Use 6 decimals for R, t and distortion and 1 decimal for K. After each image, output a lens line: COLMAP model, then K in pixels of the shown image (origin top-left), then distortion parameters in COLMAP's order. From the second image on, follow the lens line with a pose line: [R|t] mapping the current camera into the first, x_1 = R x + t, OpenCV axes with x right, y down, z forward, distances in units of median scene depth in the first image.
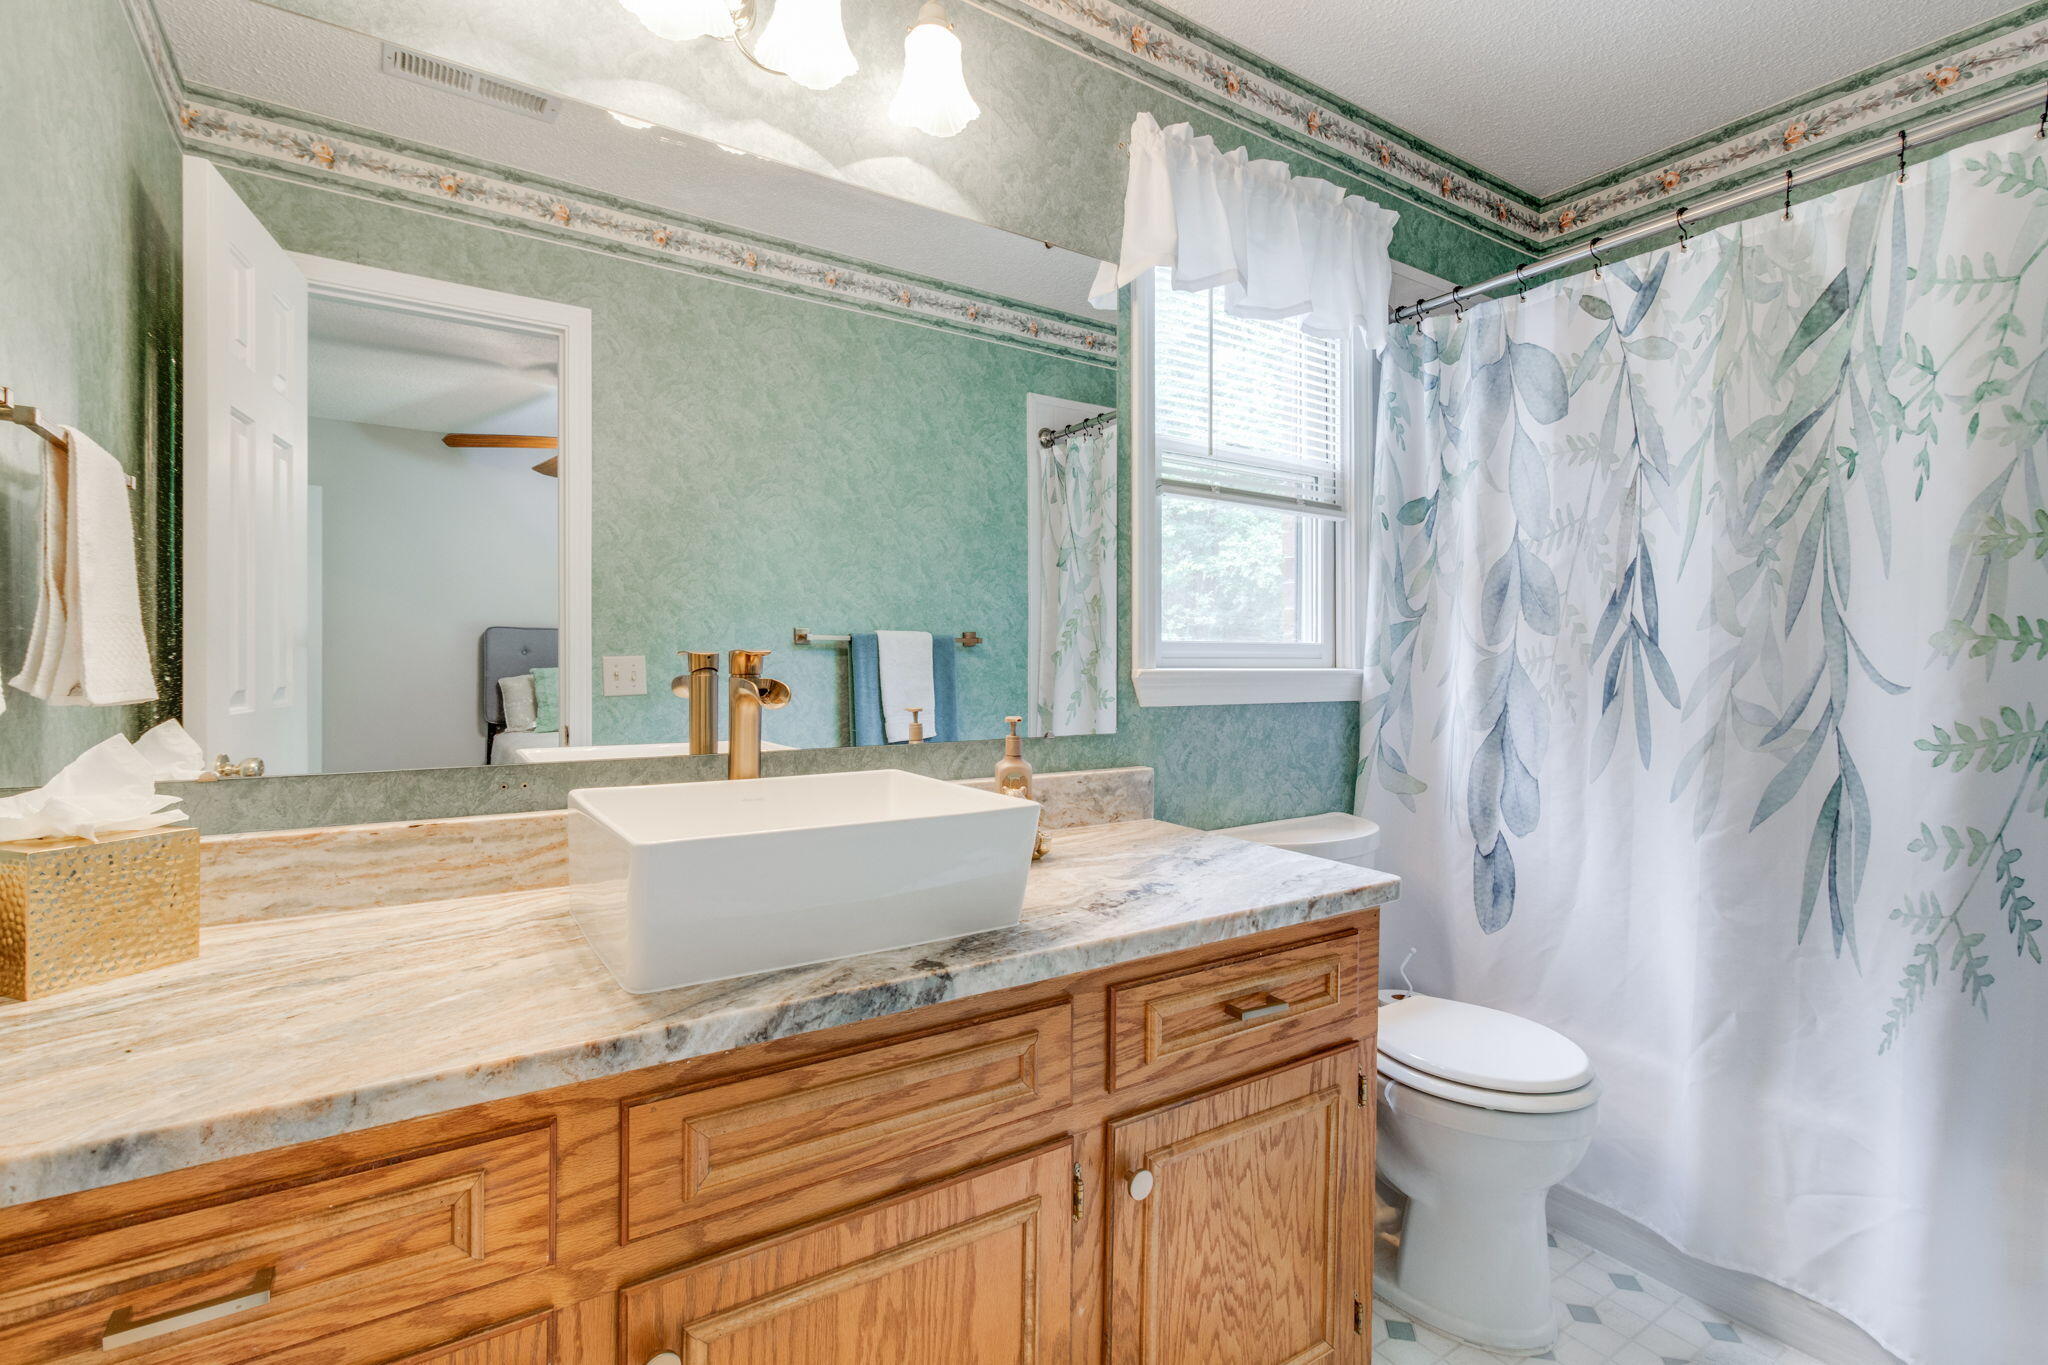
lens RADIAL K [[947.1, 0, 1022.3], [0, 947.1, 679.2], [0, 0, 1]] dist [0.004440, 0.000702]
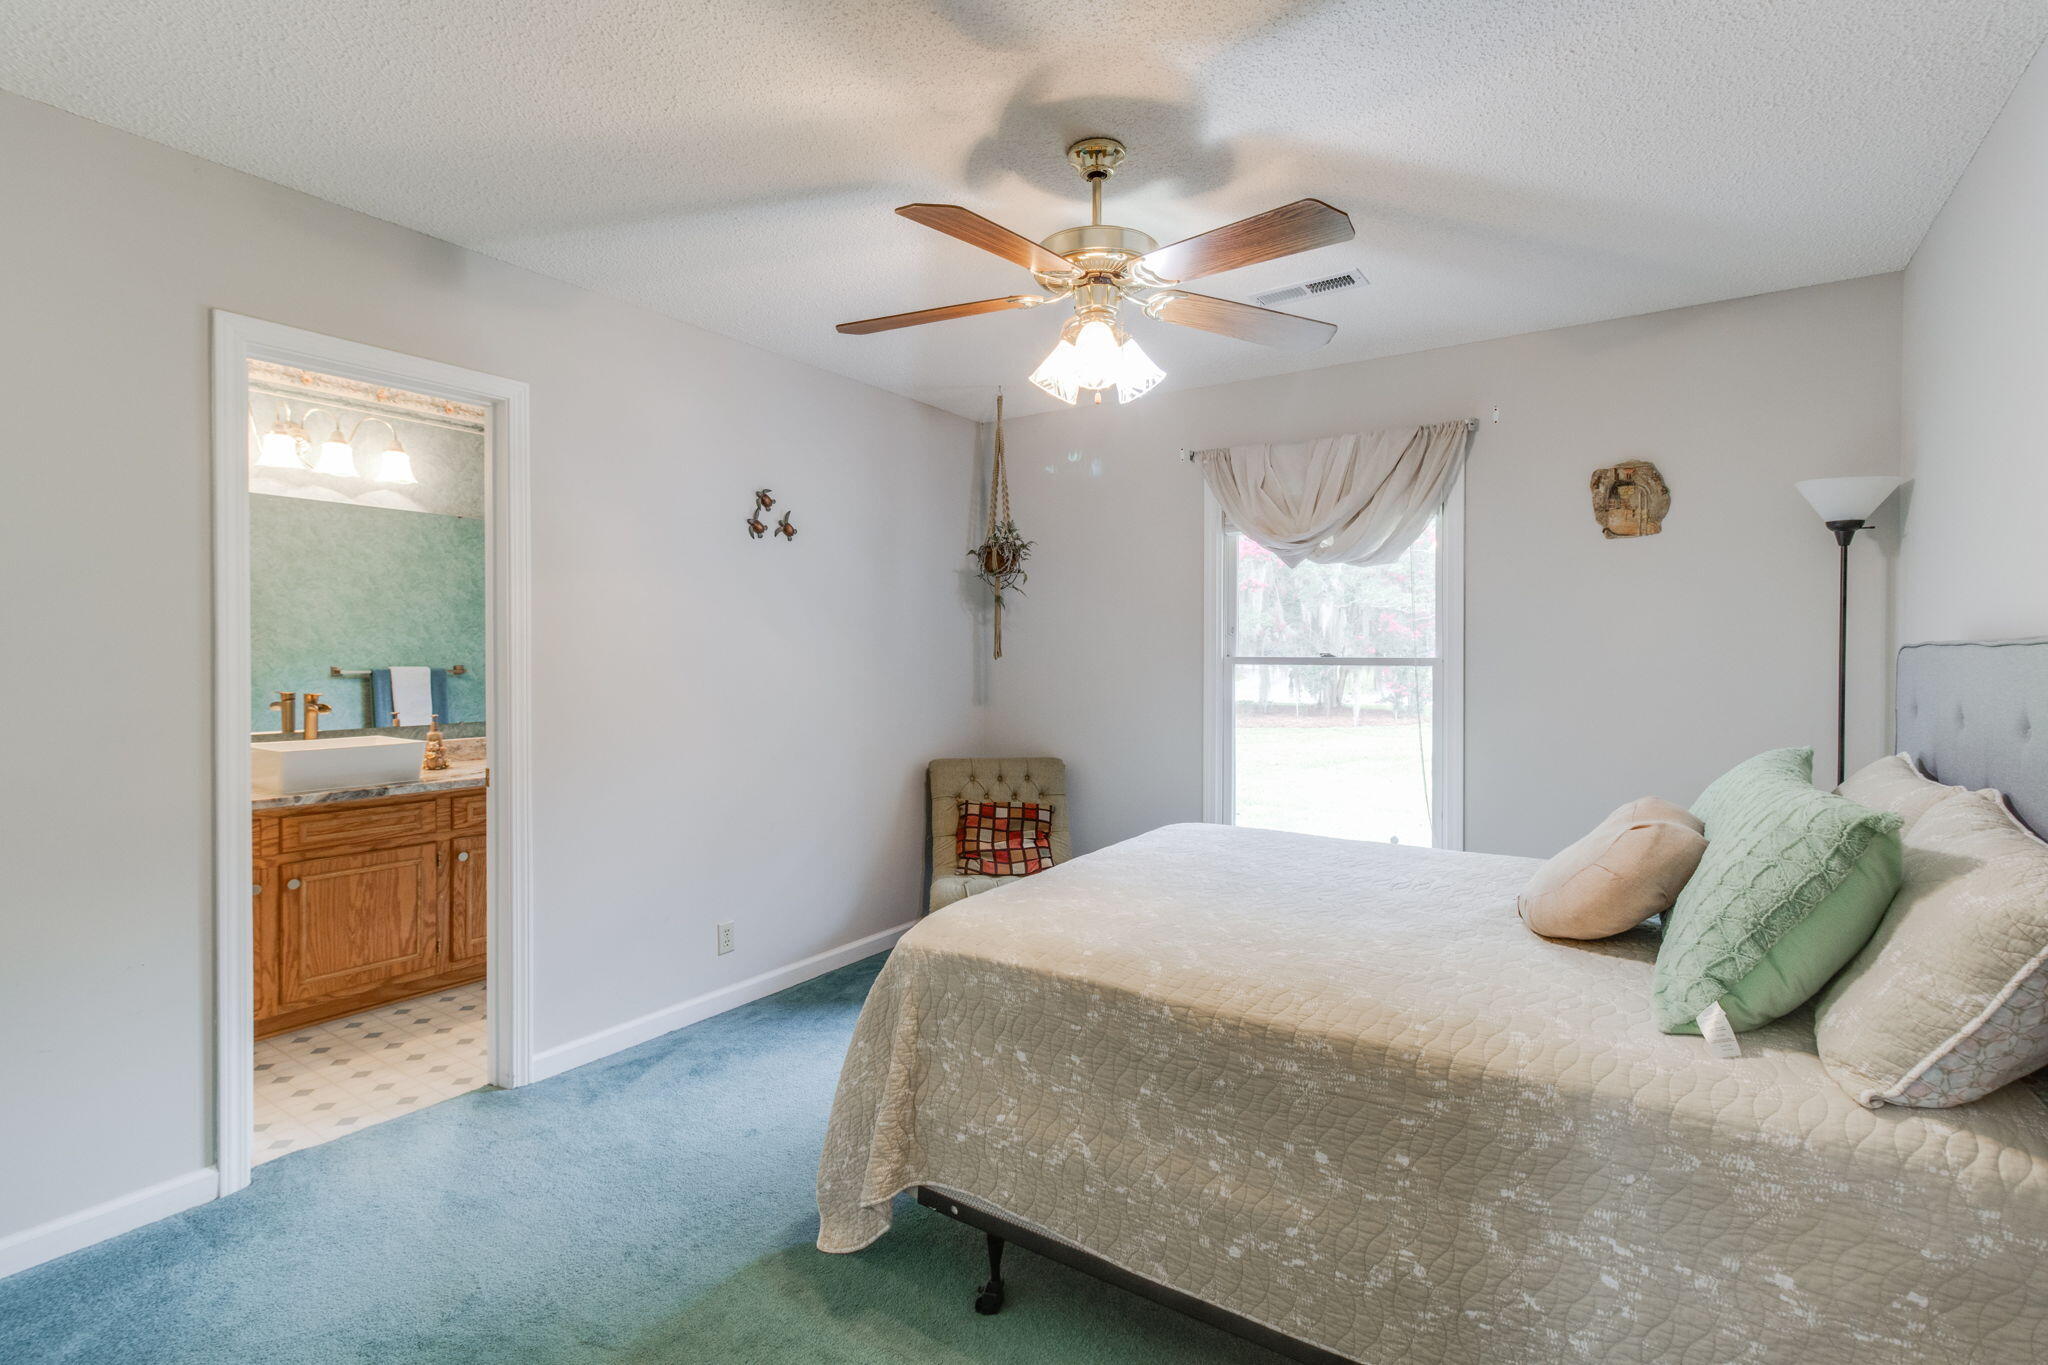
lens RADIAL K [[947.1, 0, 1028.5], [0, 947.1, 672.9], [0, 0, 1]] dist [0.004440, 0.000702]
pose [[0.921260, -0.009005, 0.388843, 0.596170], [0.009880, 0.999951, -0.000252, -0.073238], [-0.388821, 0.004074, 0.921304, -2.524087]]
